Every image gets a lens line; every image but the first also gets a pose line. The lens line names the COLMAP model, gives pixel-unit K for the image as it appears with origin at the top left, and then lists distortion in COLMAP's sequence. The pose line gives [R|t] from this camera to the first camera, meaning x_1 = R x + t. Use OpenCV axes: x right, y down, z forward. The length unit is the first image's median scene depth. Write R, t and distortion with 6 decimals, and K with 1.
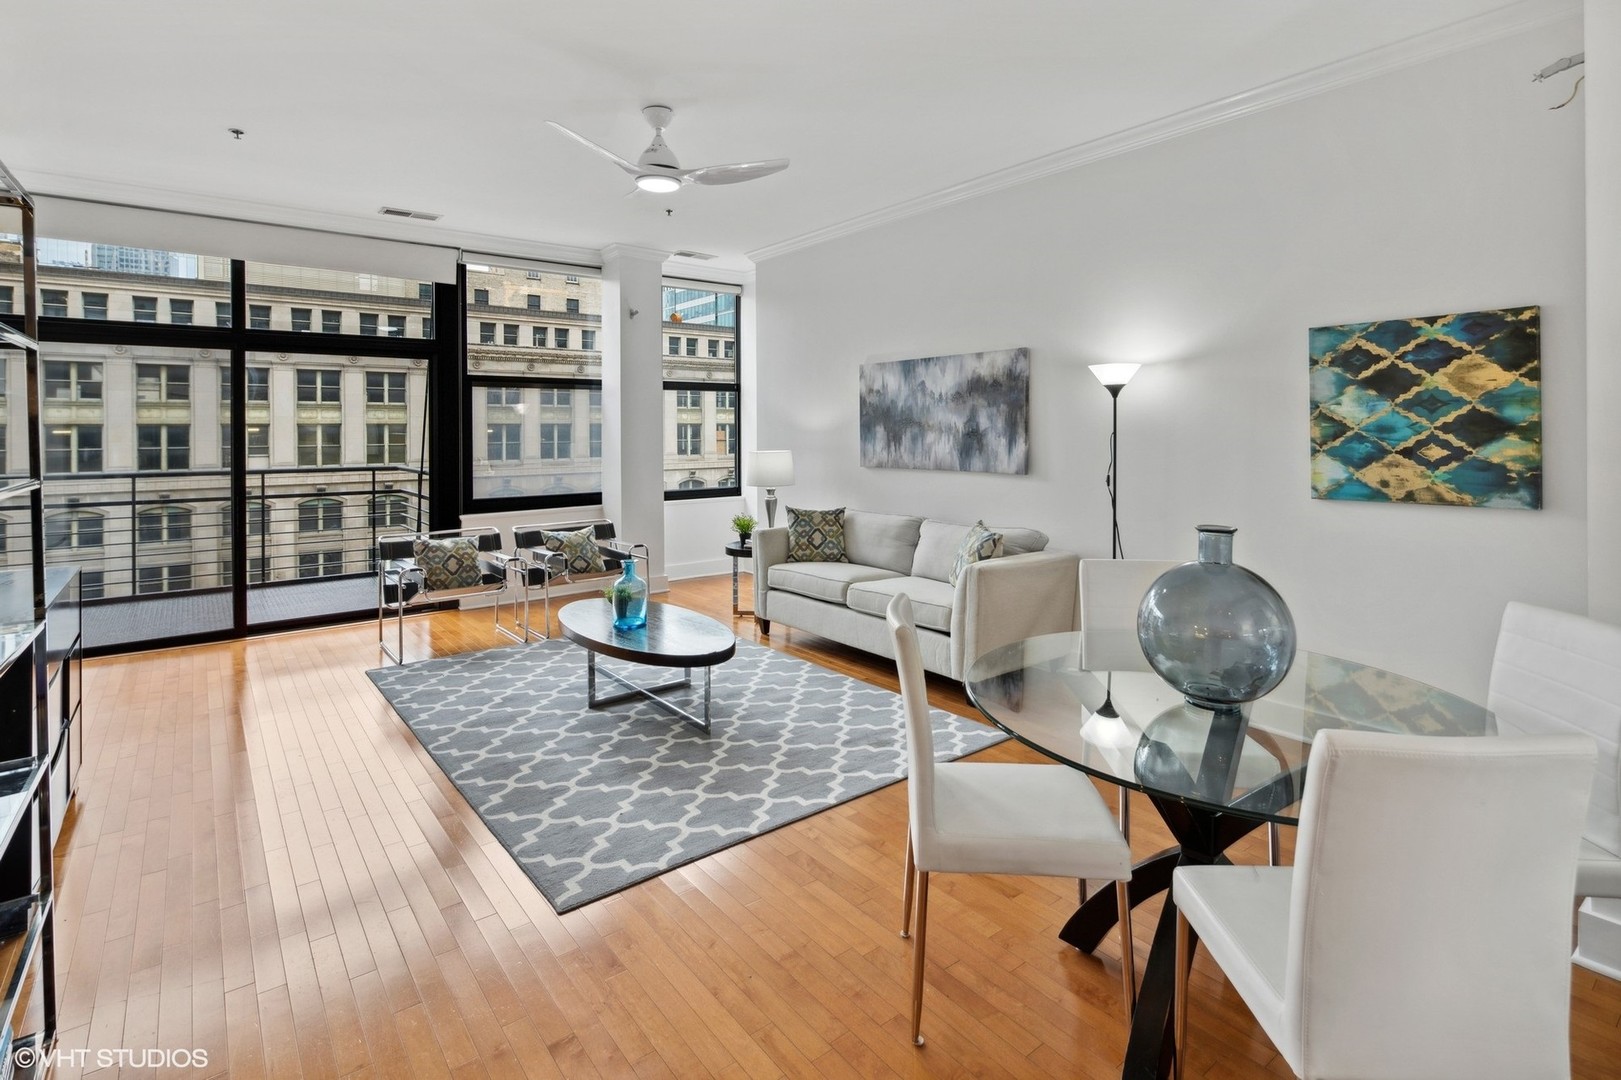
lens RADIAL K [[795.1, 0, 807.1], [0, 795.1, 432.8], [0, 0, 1]] dist [0.002456, 0.000209]
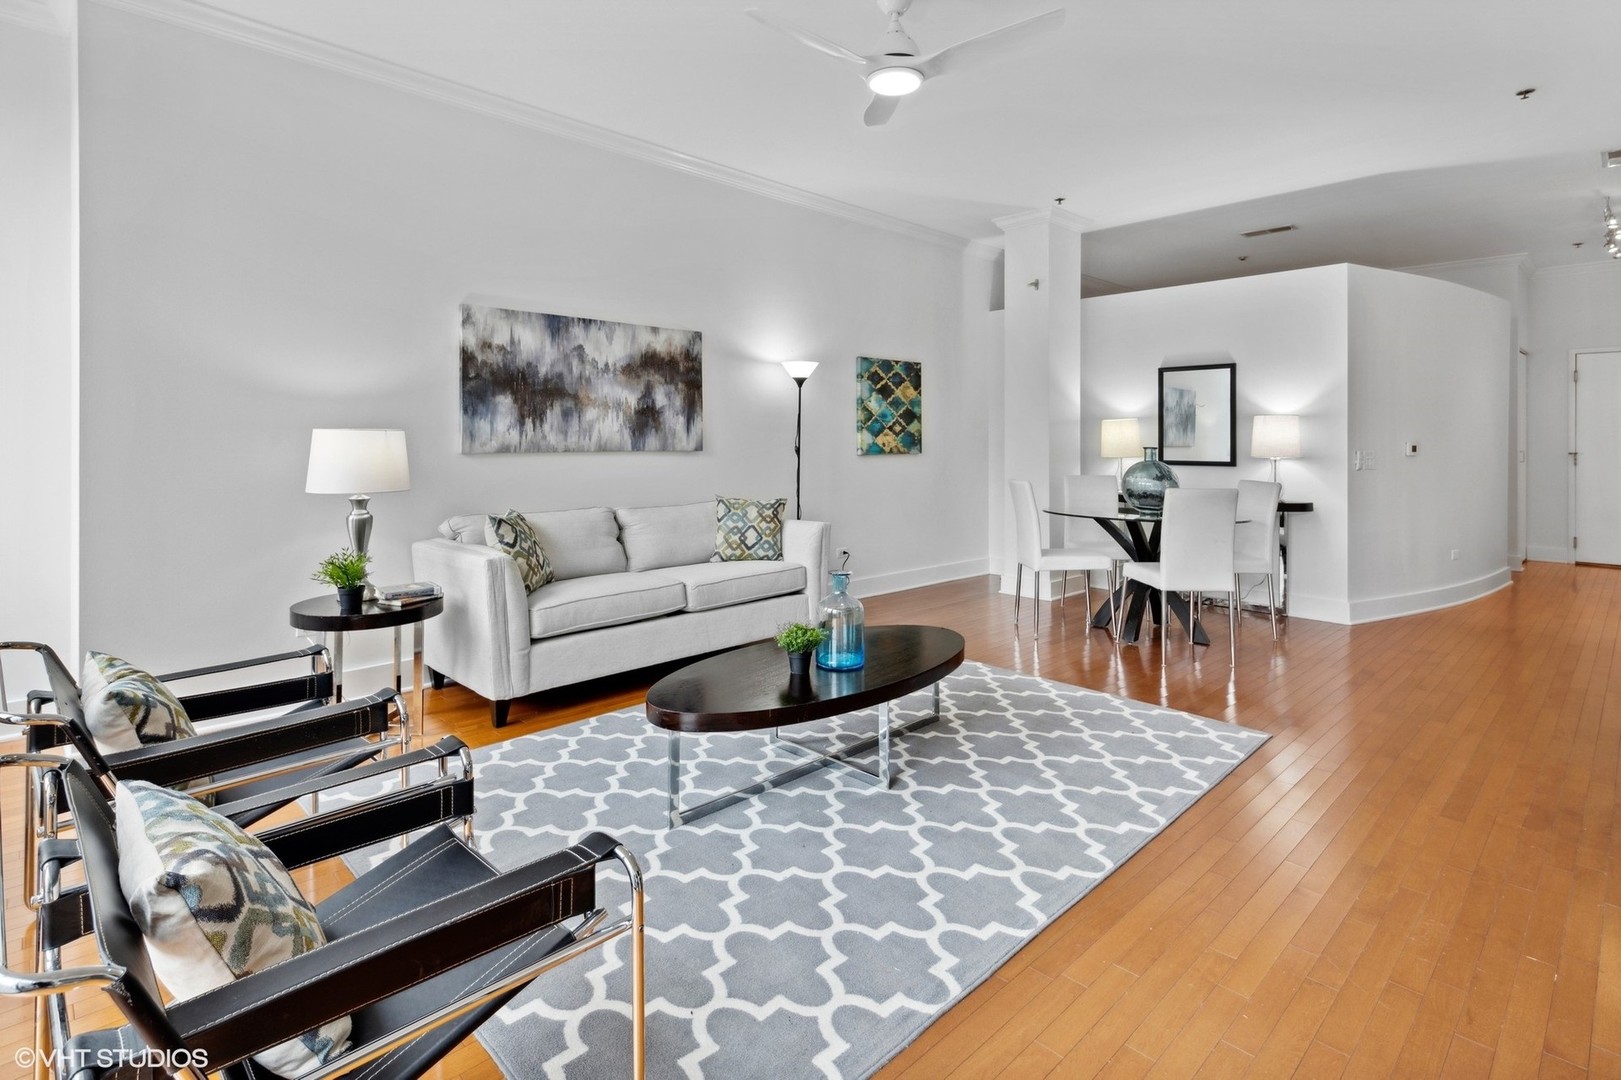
lens RADIAL K [[800.5, 0, 803.0], [0, 800.5, 446.0], [0, 0, 1]] dist [0.002368, -0.000294]
pose [[-0.107356, -0.006309, 0.994201, -0.763369], [-0.002843, 0.999978, 0.006039, 0.036891], [-0.994217, -0.002178, -0.107372, 0.922348]]
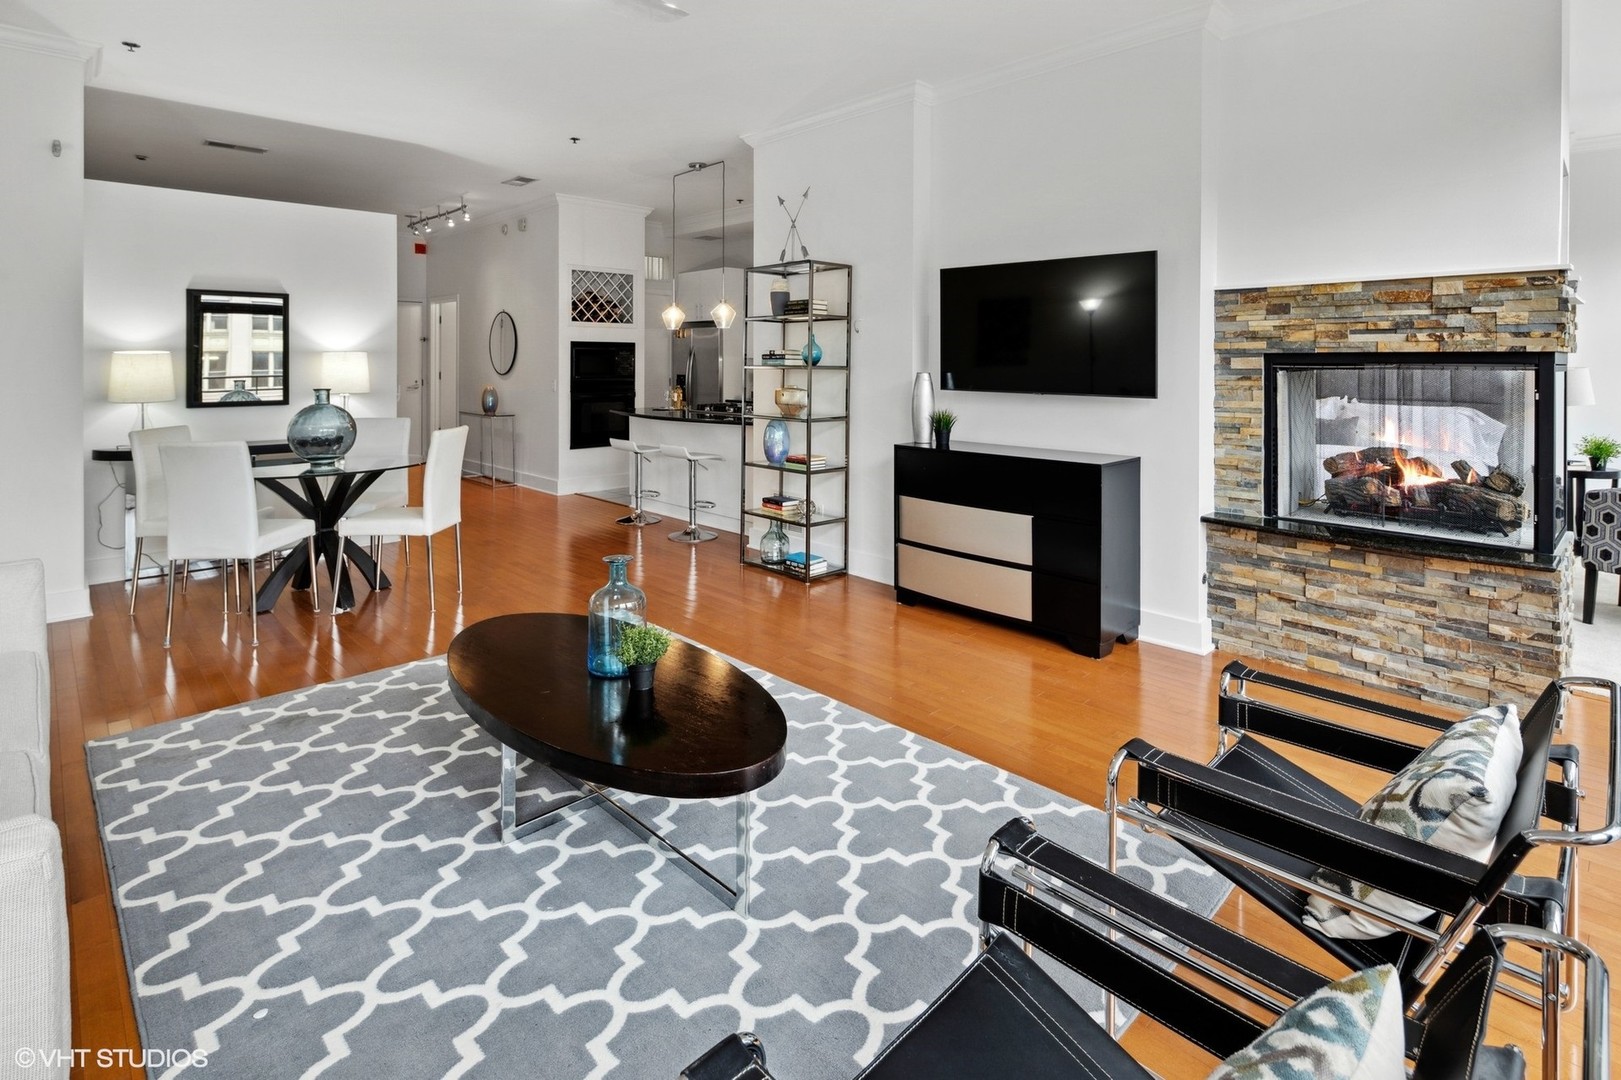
lens RADIAL K [[807.9, 0, 810.0], [0, 807.9, 370.0], [0, 0, 1]] dist [0.000094, -0.000186]
pose [[-0.994406, 0.008405, -0.105292, -0.237877], [0.008028, 0.999960, 0.004004, 0.025651], [0.105321, 0.003136, -0.994433, 1.333290]]
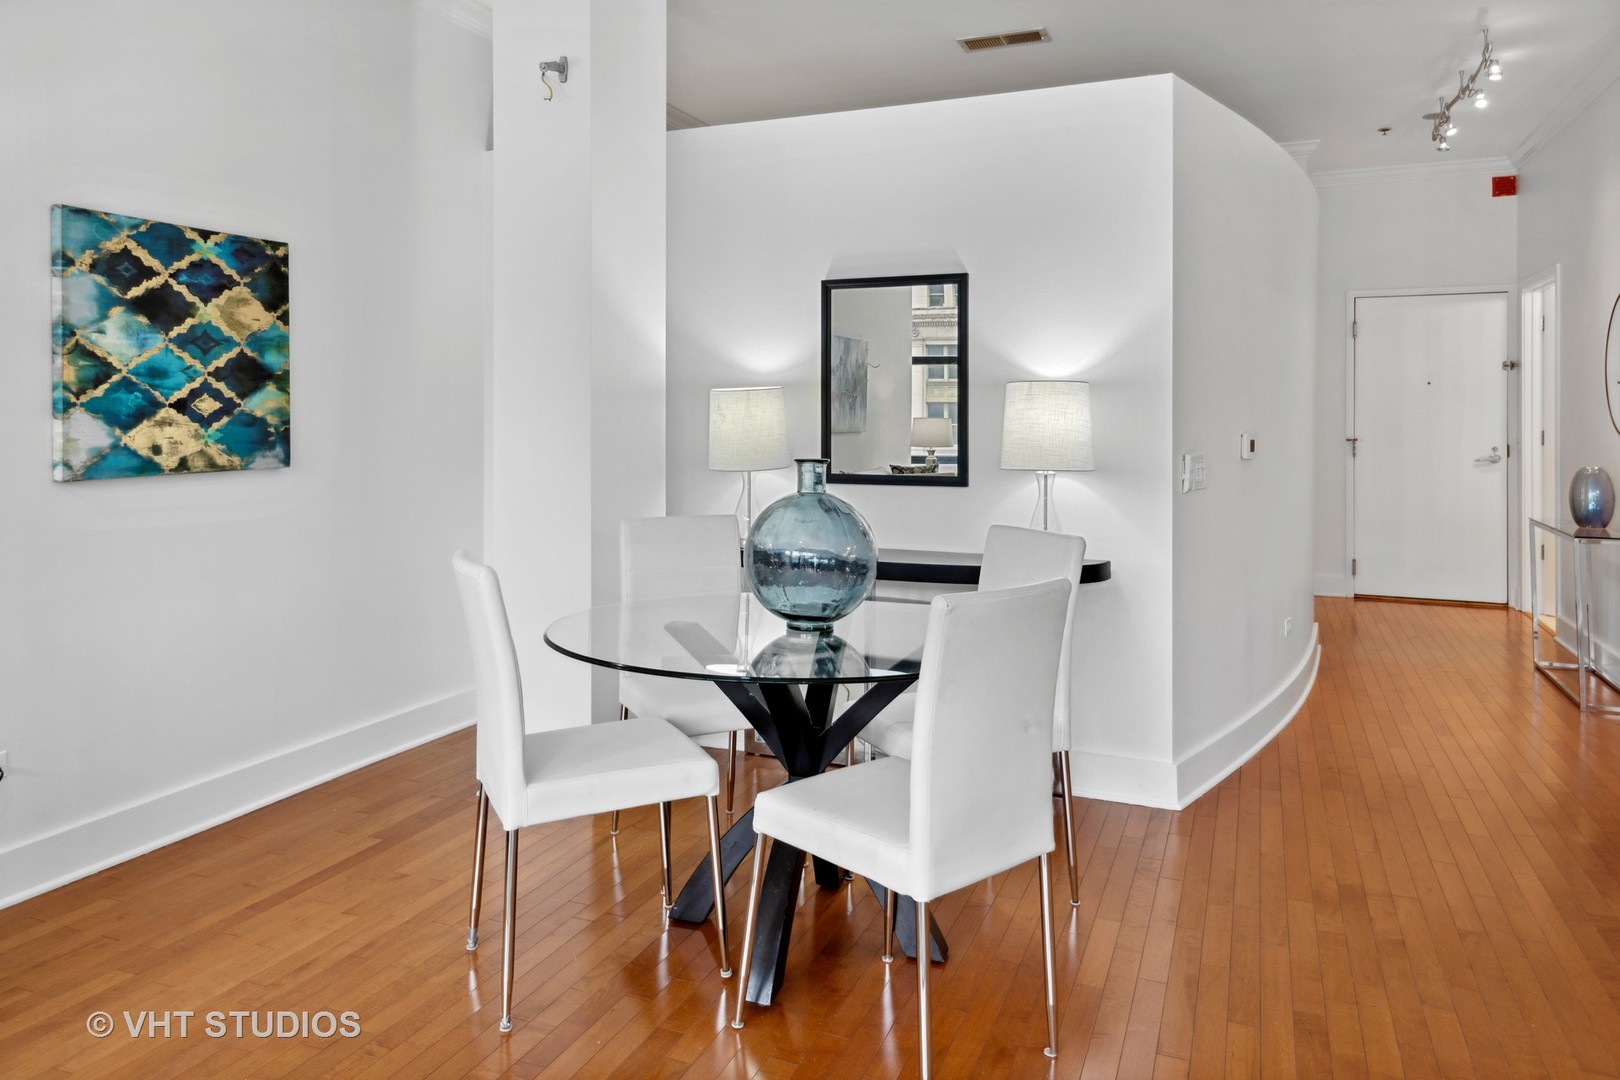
lens RADIAL K [[1078.3, 0, 801.8], [0, 1078.3, 405.9], [0, 0, 1]] dist [0.002137, 0.000416]
pose [[-0.499467, 0.006591, 0.866308, -0.263059], [-0.001062, 0.999966, -0.008221, 0.021201], [-0.866332, -0.005026, -0.499443, 0.647970]]
